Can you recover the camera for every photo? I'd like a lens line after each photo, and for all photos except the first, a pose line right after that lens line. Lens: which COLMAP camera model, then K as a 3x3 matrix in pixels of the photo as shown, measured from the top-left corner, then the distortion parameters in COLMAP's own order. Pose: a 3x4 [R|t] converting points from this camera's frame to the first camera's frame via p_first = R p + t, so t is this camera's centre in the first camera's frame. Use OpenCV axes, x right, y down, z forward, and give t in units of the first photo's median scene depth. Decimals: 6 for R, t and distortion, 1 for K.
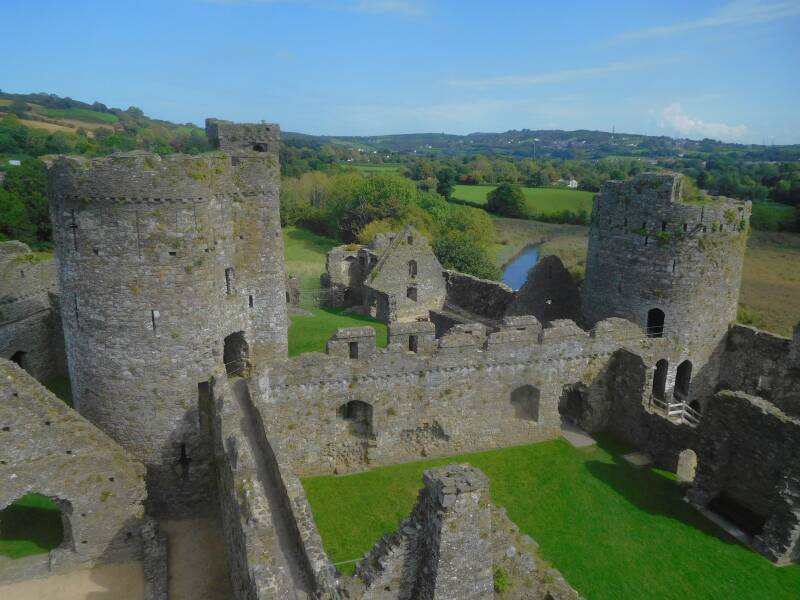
lens RADIAL K [[619.4, 0, 400.9], [0, 619.4, 297.5], [0, 0, 1]] dist [0.038752, -0.022062]
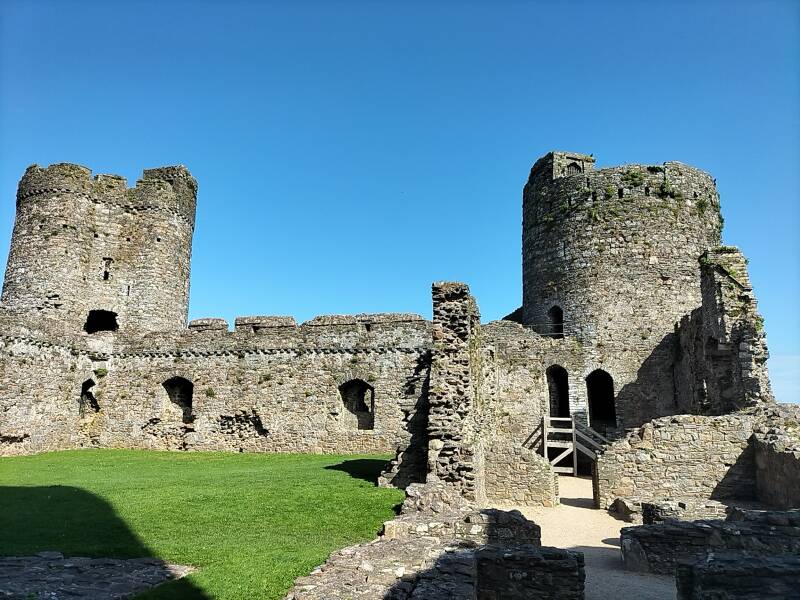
lens RADIAL K [[619.4, 0, 397.5], [0, 619.4, 305.2], [0, 0, 1]] dist [0.038752, -0.022062]
pose [[0.824927, -0.120847, -0.552169, 0.771019], [-0.133989, 0.907226, -0.398732, 0.400801], [0.549128, 0.402910, 0.732204, 0.372994]]
